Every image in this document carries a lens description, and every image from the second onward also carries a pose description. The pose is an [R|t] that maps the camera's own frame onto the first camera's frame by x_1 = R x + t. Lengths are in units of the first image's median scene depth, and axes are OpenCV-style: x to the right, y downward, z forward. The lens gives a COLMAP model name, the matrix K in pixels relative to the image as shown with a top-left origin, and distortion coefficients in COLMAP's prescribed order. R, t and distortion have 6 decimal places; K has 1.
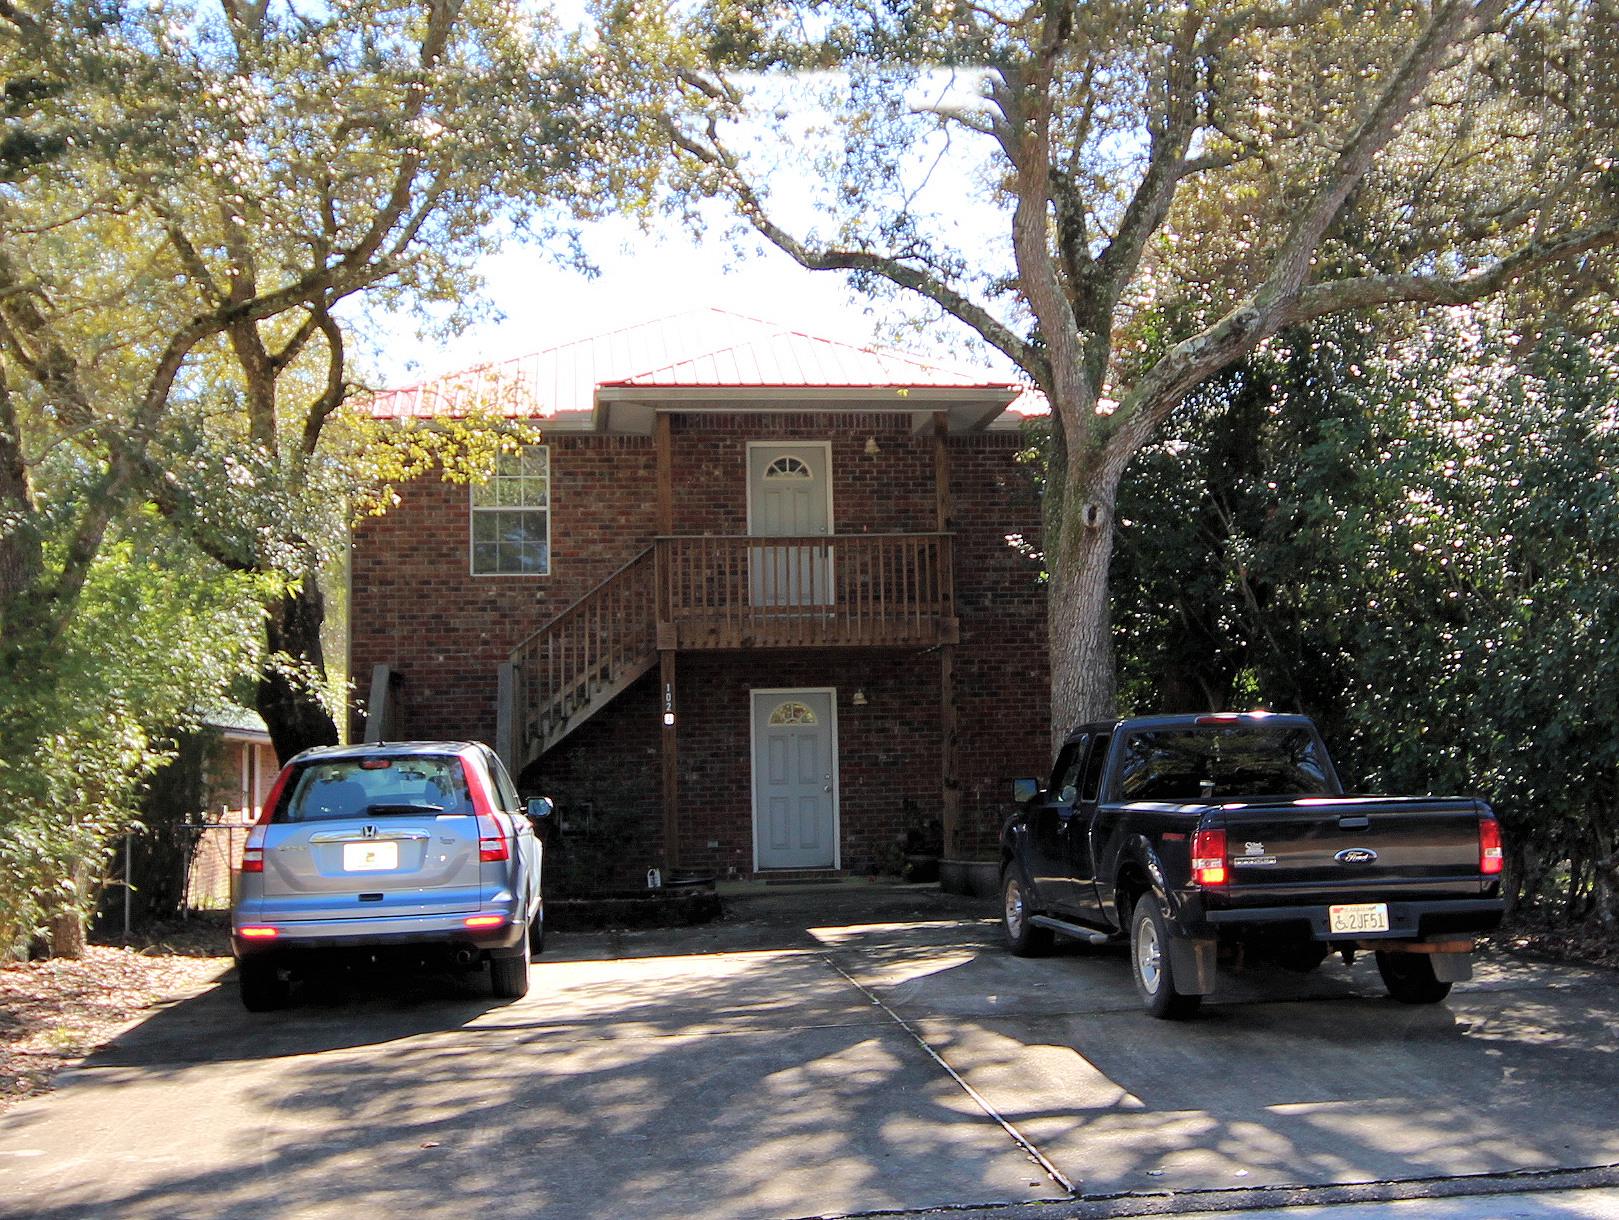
lens RADIAL K [[1095.7, 0, 807.1], [0, 1095.7, 615.9], [0, 0, 1]] dist [-0.008502, -0.001031]
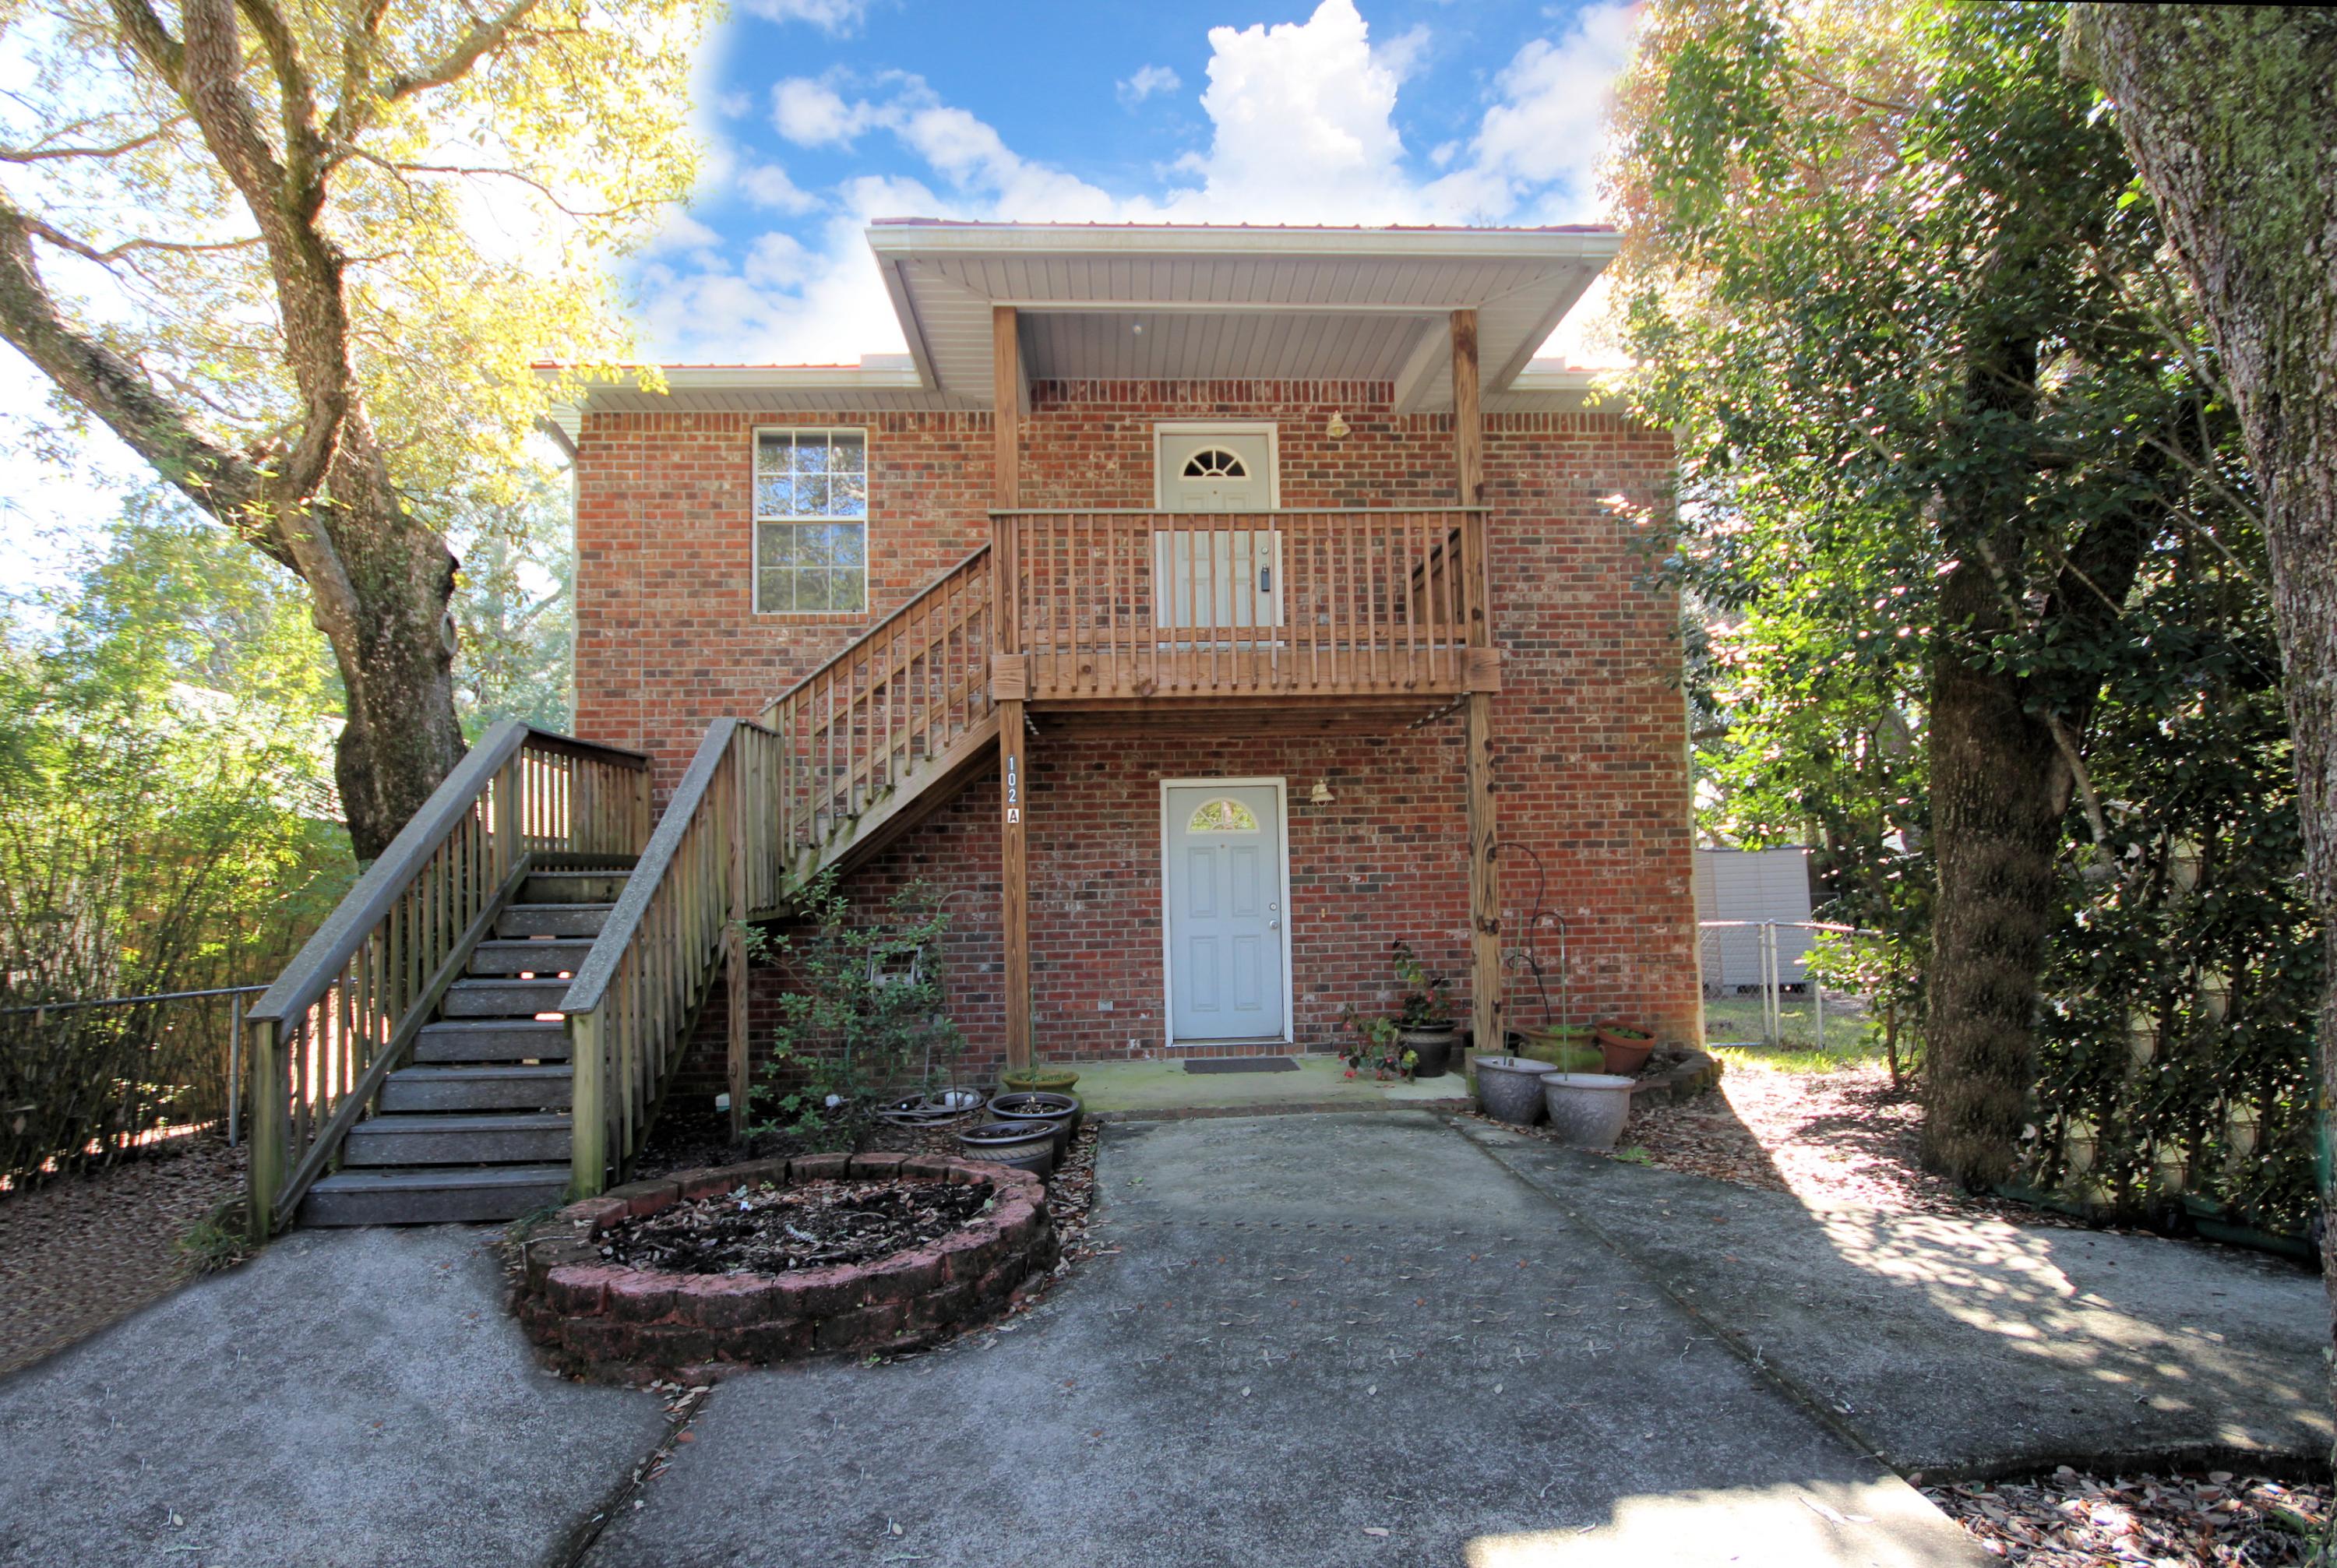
lens RADIAL K [[1075.3, 0, 1176.0], [0, 1075.3, 779.7], [0, 0, 1]] dist [0.004630, -0.008122]
pose [[0.998311, -0.002601, -0.058031, -0.003222], [0.005005, 0.999133, 0.041329, 0.040238], [0.057873, -0.041550, 0.997459, 0.336964]]
